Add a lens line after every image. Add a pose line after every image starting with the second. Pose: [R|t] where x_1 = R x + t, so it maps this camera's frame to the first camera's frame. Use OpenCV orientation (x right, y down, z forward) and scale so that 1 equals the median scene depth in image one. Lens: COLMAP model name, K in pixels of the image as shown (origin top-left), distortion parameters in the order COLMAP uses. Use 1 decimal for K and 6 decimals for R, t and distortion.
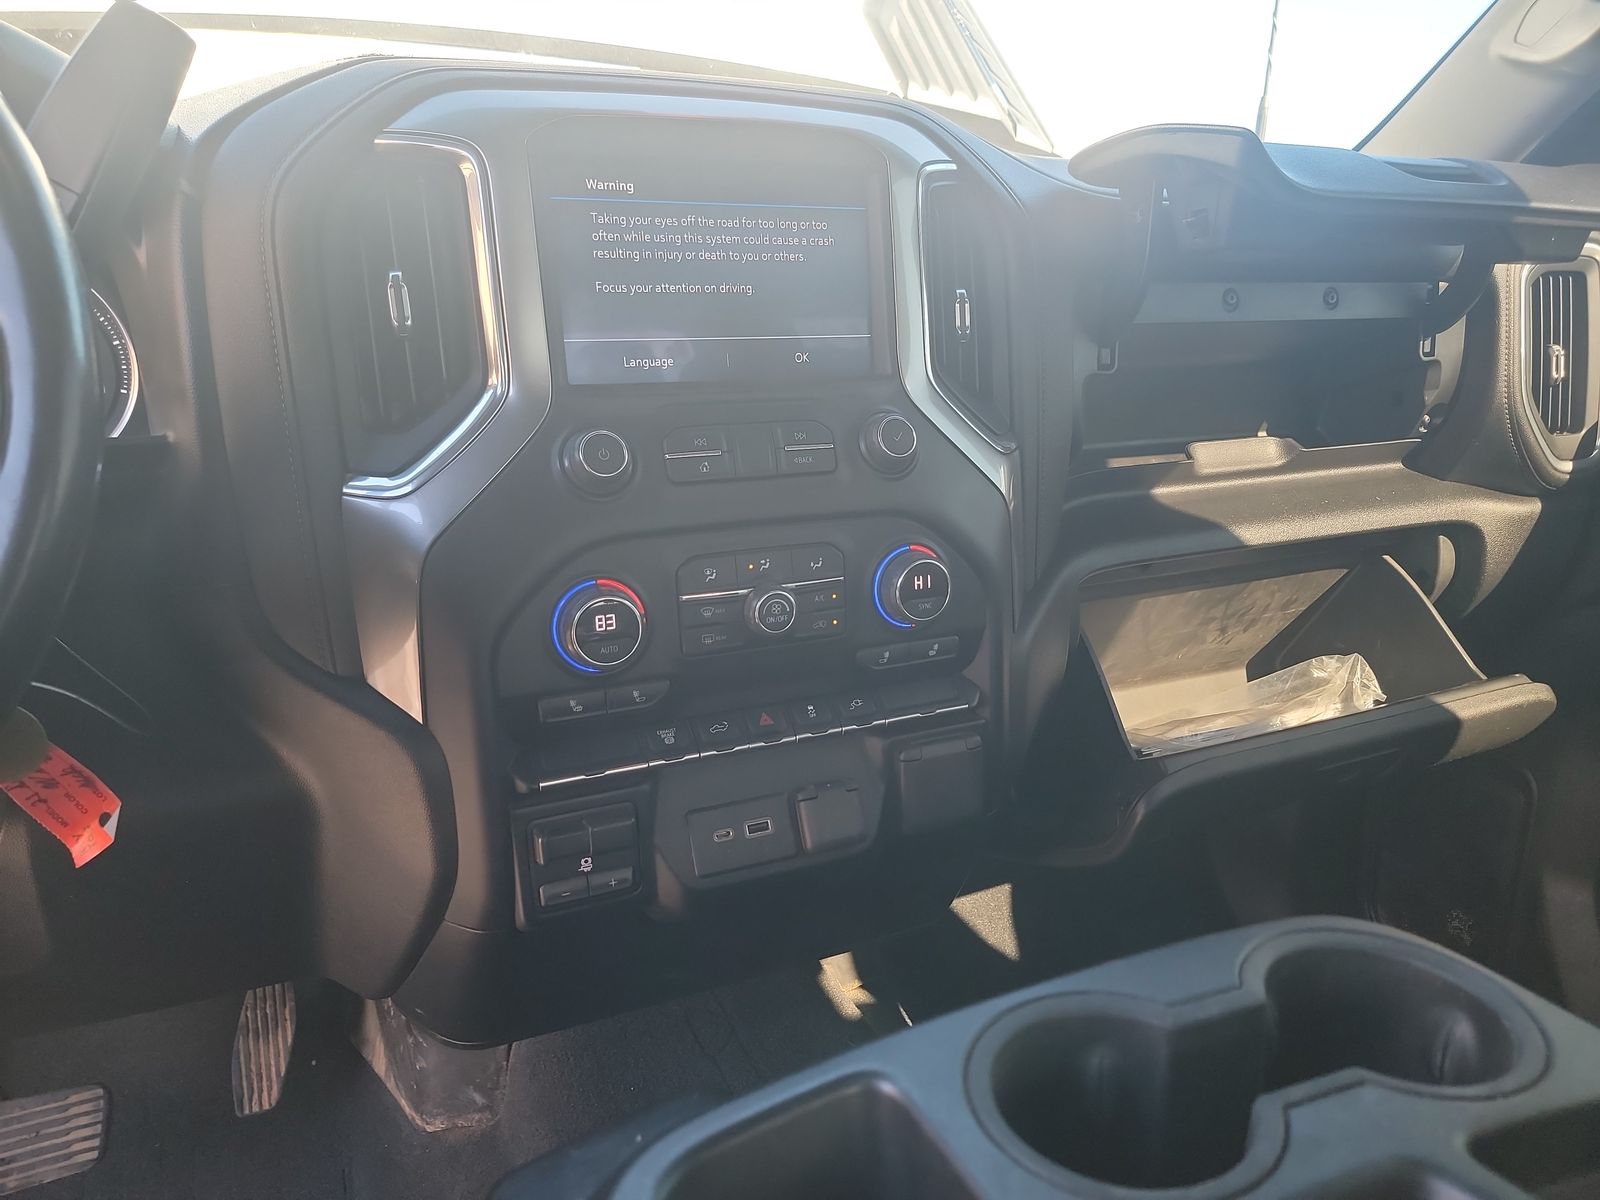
lens RADIAL K [[1103.8, 0, 804.8], [0, 1103.8, 601.8], [0, 0, 1]] dist [0.028350, -0.022068]
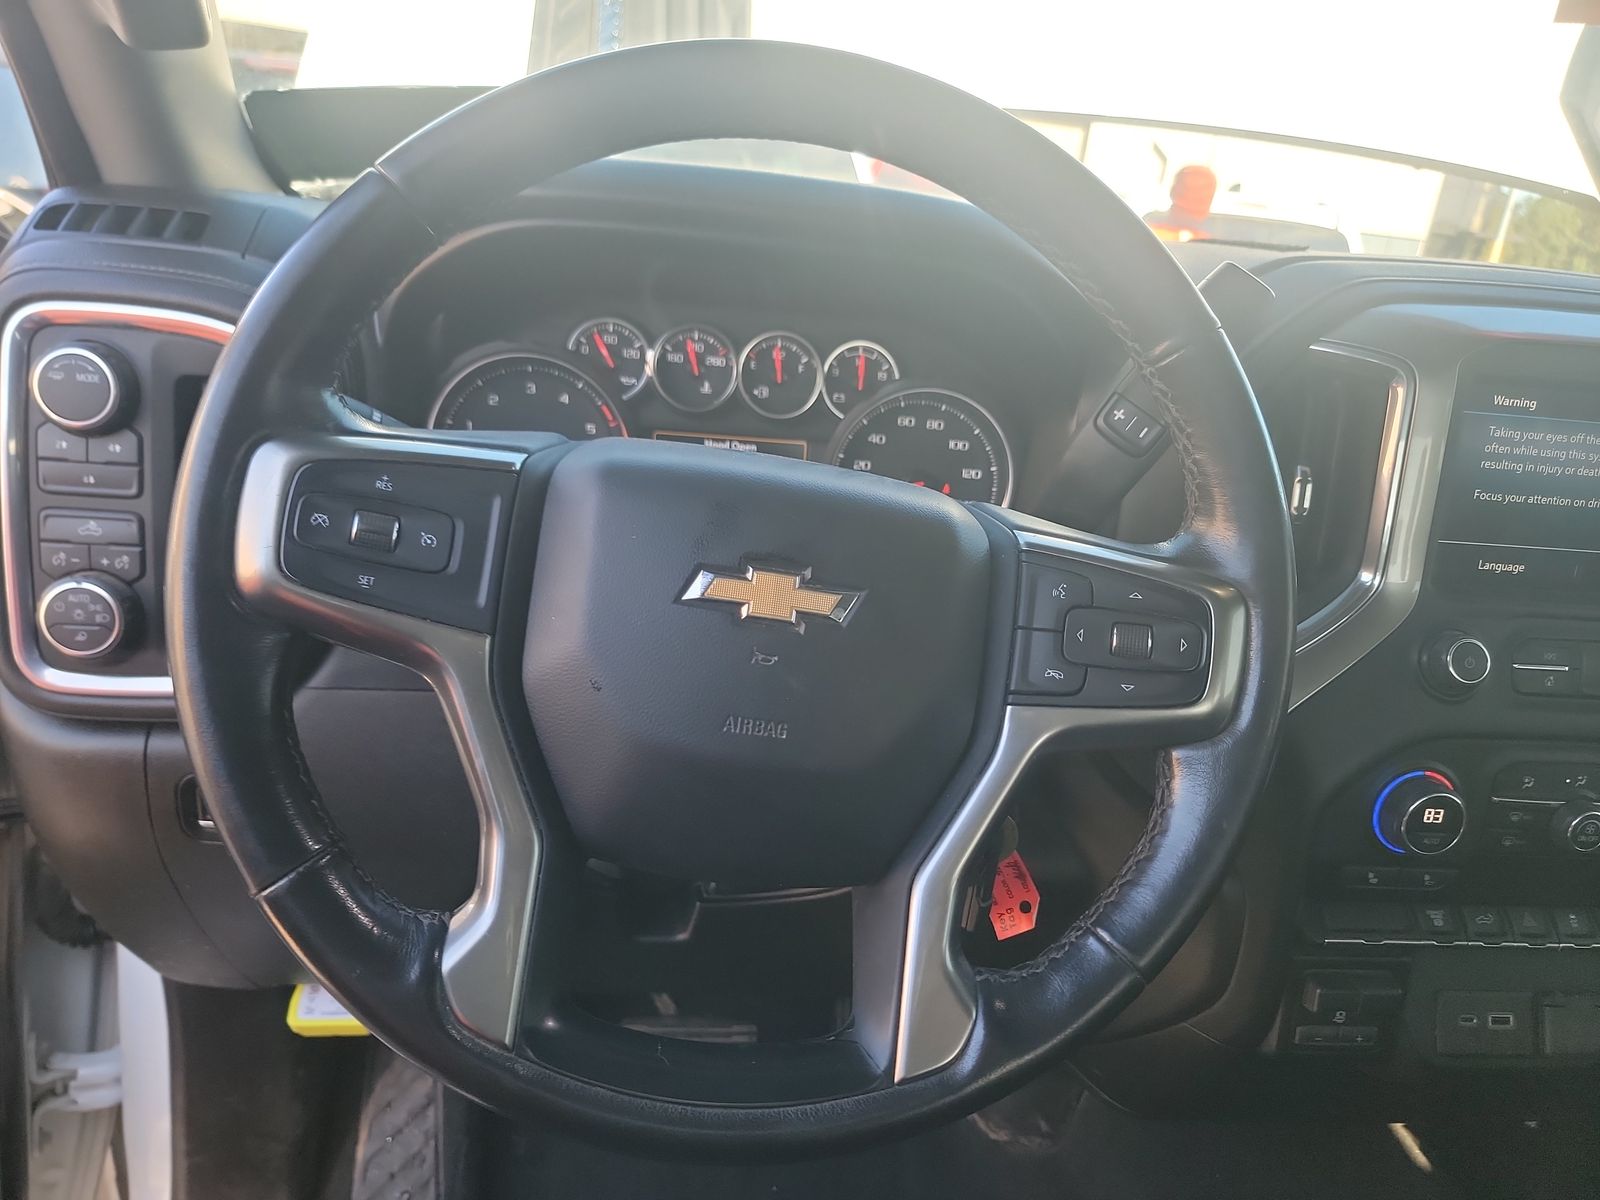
lens RADIAL K [[1103.8, 0, 803.6], [0, 1103.8, 611.2], [0, 0, 1]] dist [0.028350, -0.022068]
pose [[0.940560, 0.190550, -0.281136, -0.460693], [-0.180174, 0.981643, 0.062560, -0.125014], [0.287896, -0.008188, 0.957627, -0.187913]]
